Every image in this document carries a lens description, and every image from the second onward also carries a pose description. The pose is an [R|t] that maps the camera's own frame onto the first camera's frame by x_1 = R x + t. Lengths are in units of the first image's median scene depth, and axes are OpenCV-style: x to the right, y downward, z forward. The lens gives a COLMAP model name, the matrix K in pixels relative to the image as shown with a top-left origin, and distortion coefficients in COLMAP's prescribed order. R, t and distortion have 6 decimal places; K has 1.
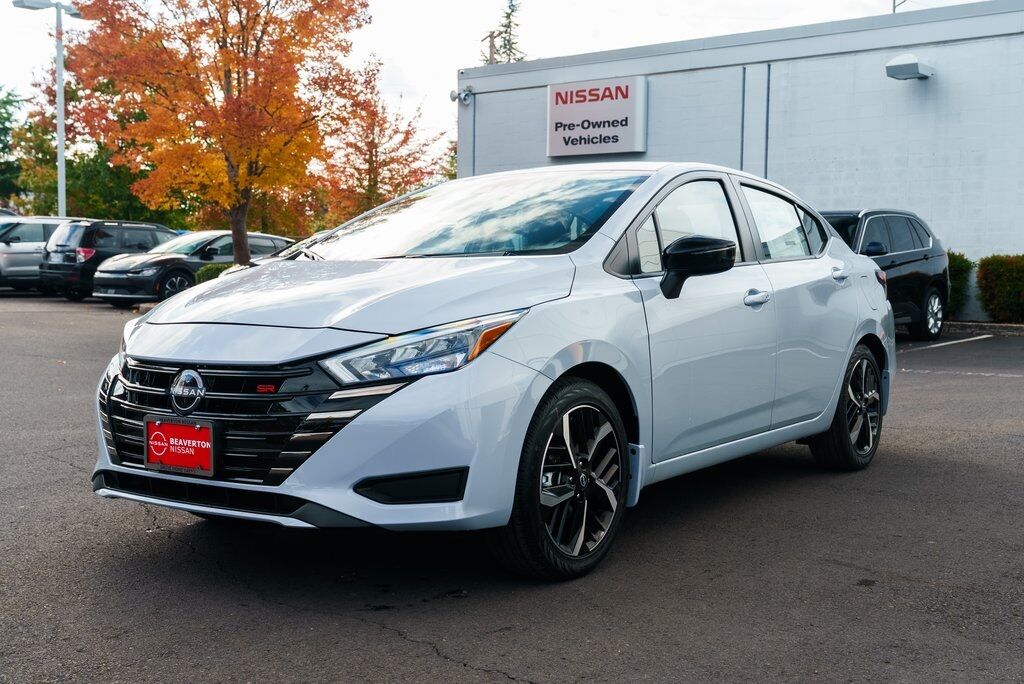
lens RADIAL K [[1167.2, 0, 511.6], [0, 1167.2, 342.7], [0, 0, 1]] dist [0.052465, 0.000000]
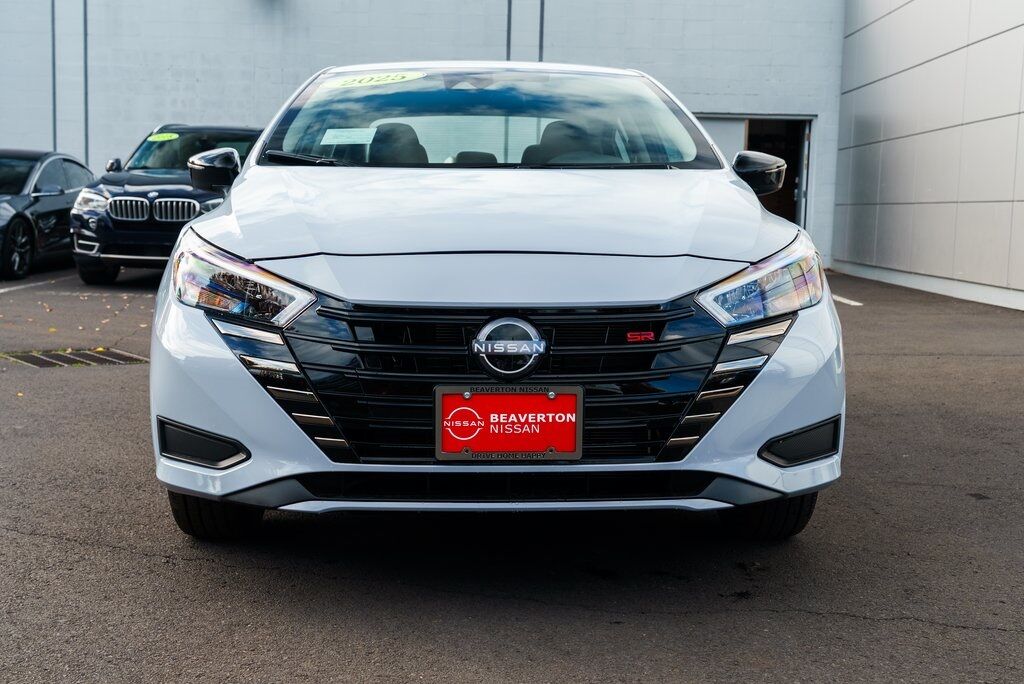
lens RADIAL K [[1287.6, 0, 512.0], [0, 1287.6, 340.9], [0, 0, 1]] dist [0.046258, 0.000000]
pose [[0.801734, -0.056775, 0.594978, -0.772253], [0.026144, 0.997857, 0.059990, -0.010449], [-0.597109, -0.032541, 0.801500, 0.376302]]
